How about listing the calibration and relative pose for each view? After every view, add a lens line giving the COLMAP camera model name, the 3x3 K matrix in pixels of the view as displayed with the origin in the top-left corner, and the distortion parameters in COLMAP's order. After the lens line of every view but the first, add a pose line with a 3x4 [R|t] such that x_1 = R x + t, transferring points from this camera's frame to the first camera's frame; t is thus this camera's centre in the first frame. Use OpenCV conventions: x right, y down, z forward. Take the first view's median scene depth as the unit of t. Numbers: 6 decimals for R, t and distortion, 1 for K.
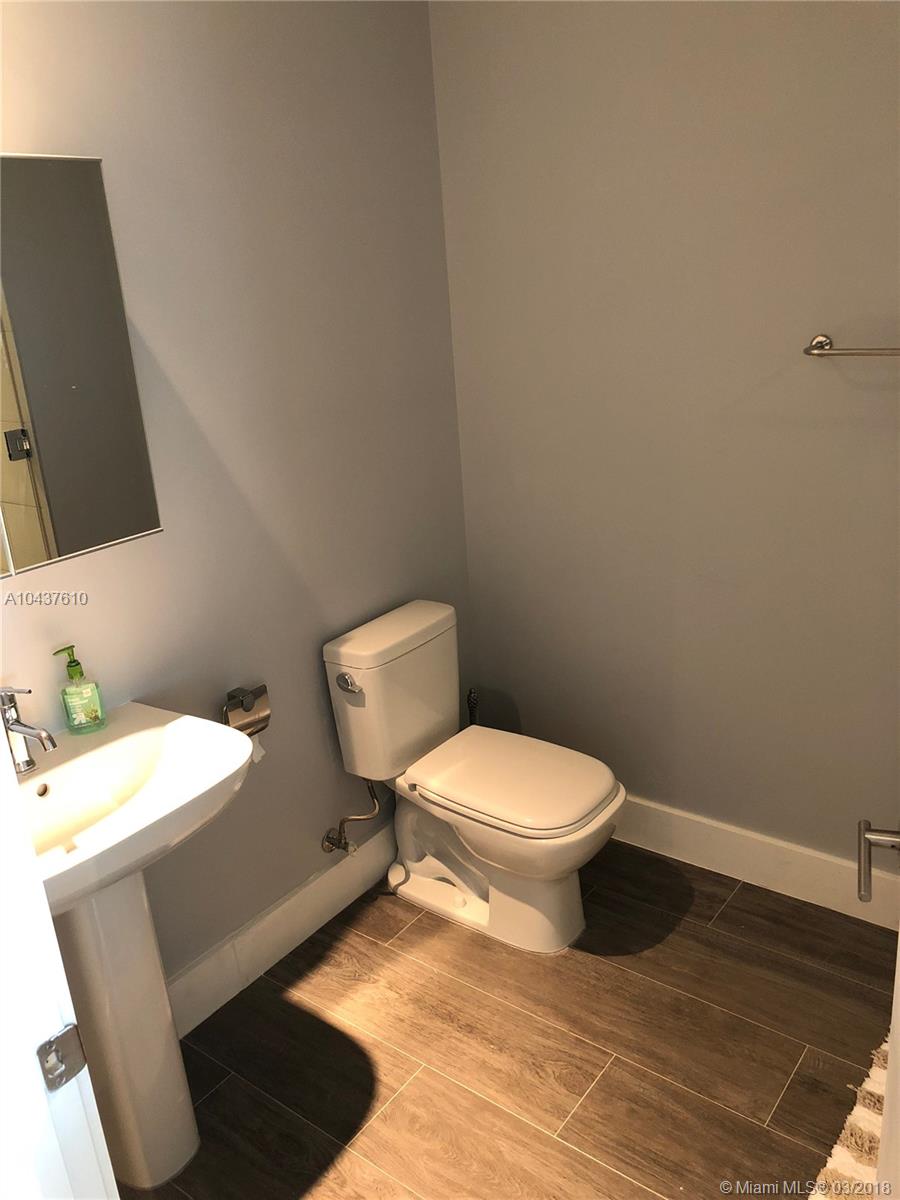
lens RADIAL K [[977.7, 0, 449.4], [0, 977.7, 603.2], [0, 0, 1]] dist [0.039395, -0.042816]
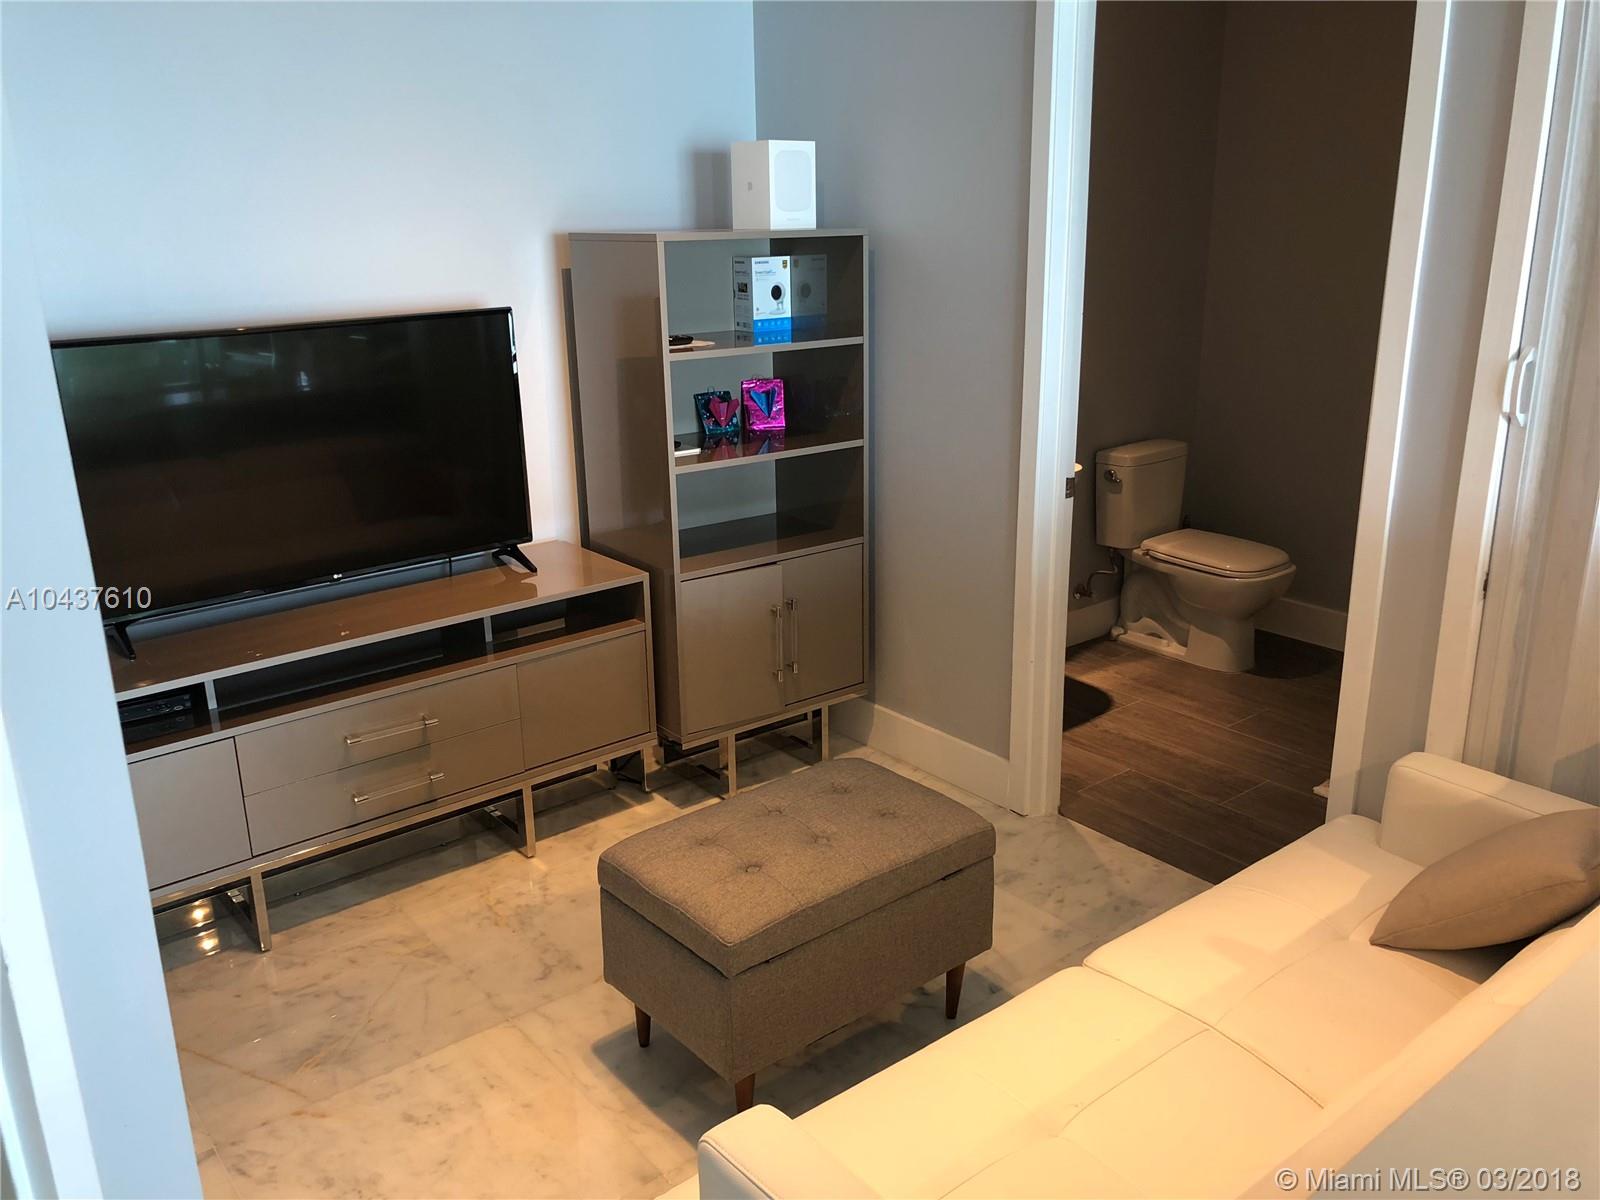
lens RADIAL K [[1303.5, 0, 800.0], [0, 1303.5, 594.5], [0, 0, 1]] dist [0.039395, -0.042816]
pose [[0.970085, 0.125304, -0.207928, -0.125093], [-0.133351, 0.990751, -0.025090, 0.367515], [0.202861, 0.052066, 0.977822, -1.038771]]
